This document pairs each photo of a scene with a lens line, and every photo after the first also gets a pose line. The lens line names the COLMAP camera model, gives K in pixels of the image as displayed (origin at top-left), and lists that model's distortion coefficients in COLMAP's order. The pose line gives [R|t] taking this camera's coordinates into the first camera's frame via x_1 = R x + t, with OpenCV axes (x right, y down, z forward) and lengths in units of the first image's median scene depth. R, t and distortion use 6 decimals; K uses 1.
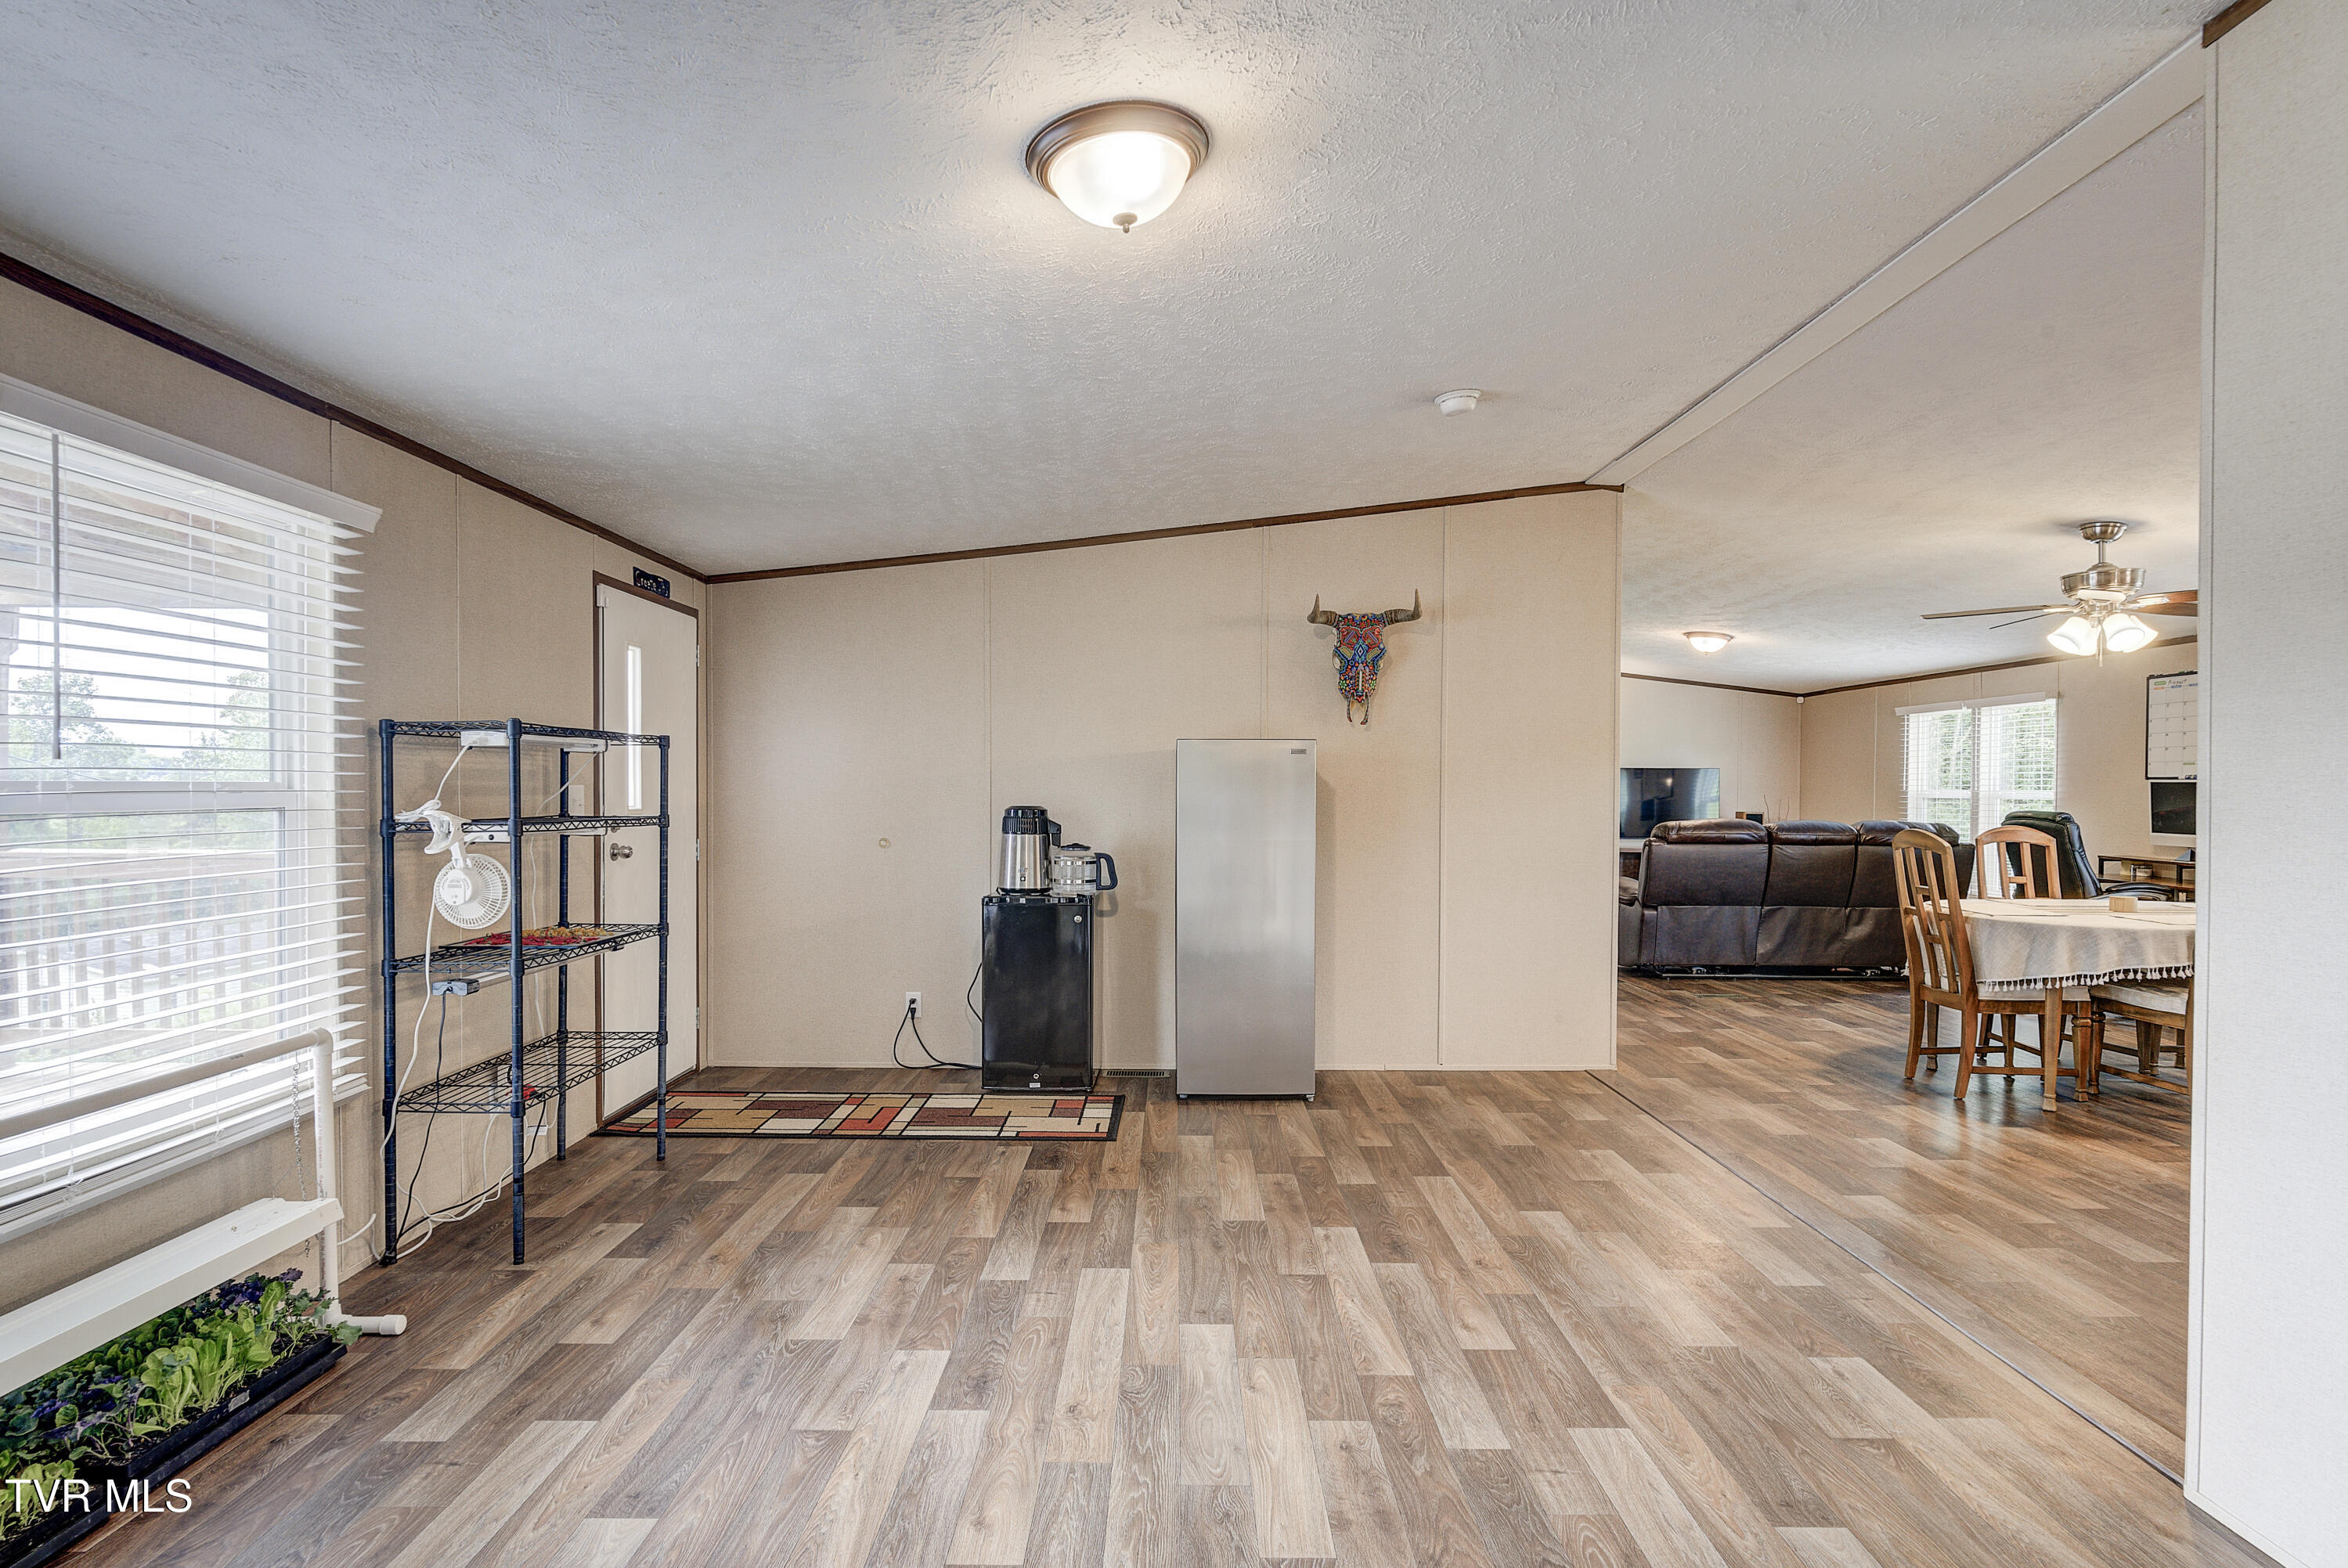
lens RADIAL K [[1239.7, 0, 1183.4], [0, 1239.7, 794.0], [0, 0, 1]] dist [0.002505, 0.001392]
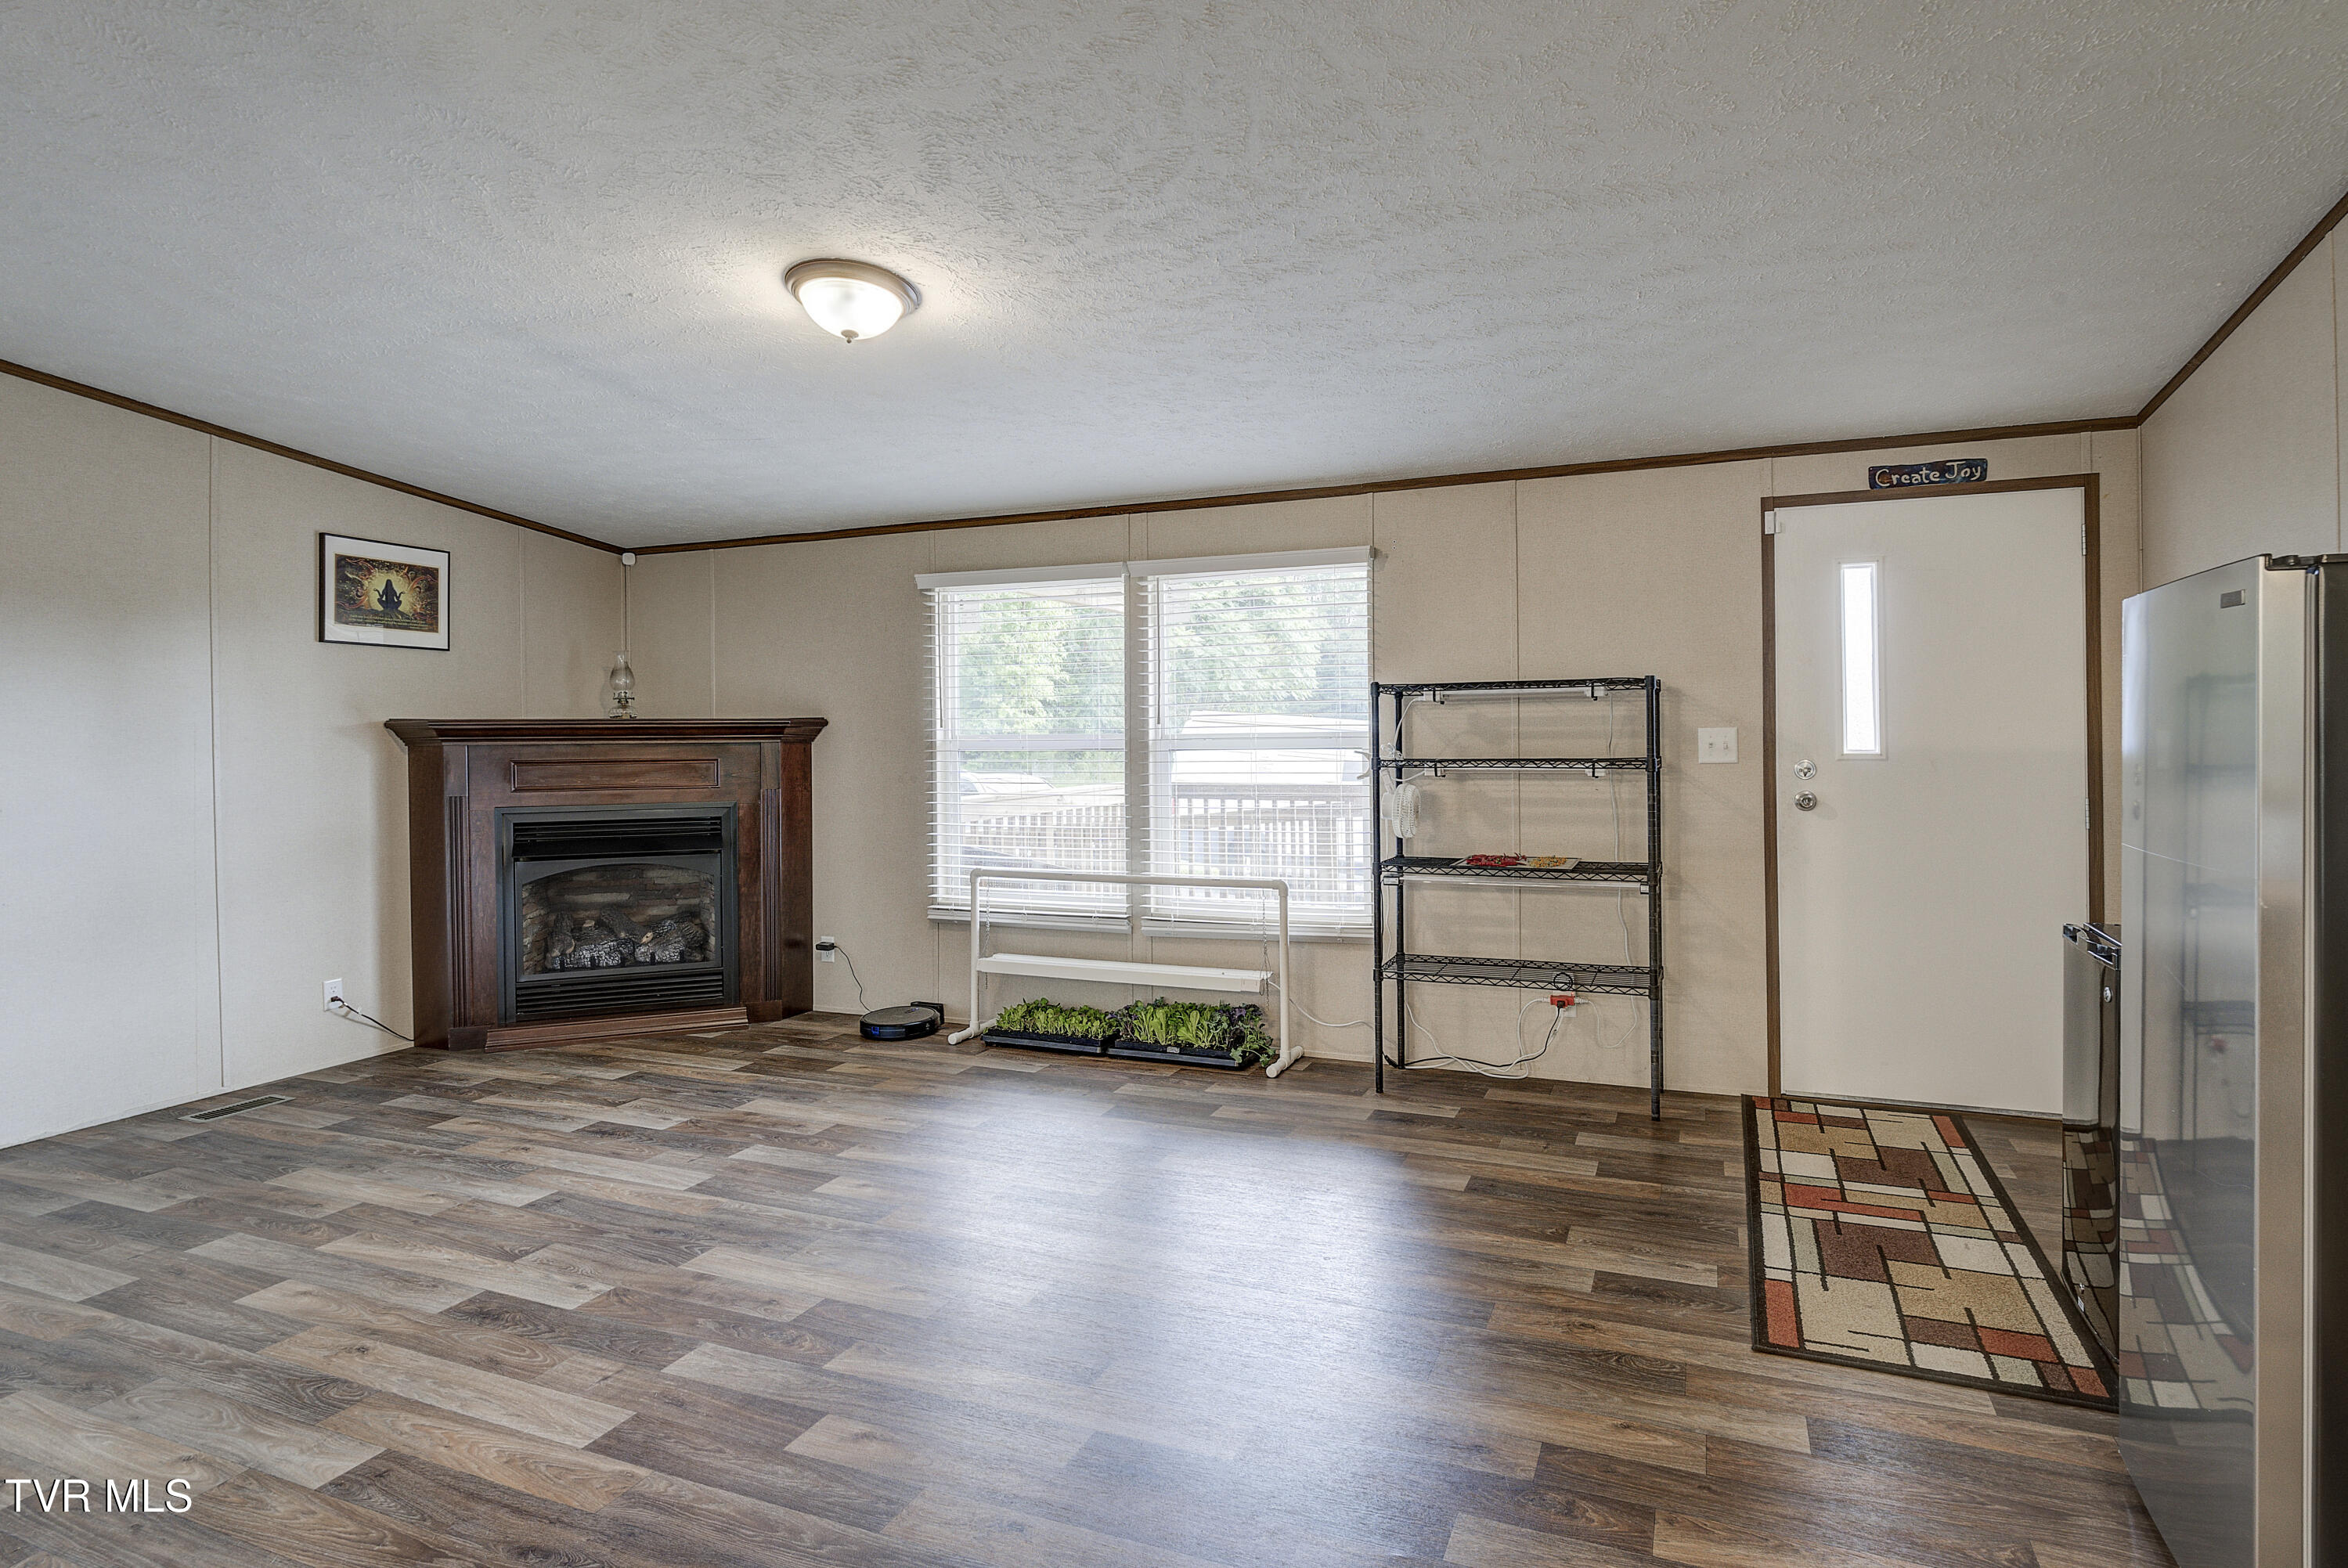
lens RADIAL K [[1239.7, 0, 1187.0], [0, 1239.7, 764.4], [0, 0, 1]] dist [0.002505, 0.001392]
pose [[-0.399152, 0.017899, -0.916710, 0.698215], [0.005398, 0.999838, 0.017172, 0.002097], [0.916869, 0.001906, -0.399184, 1.229413]]
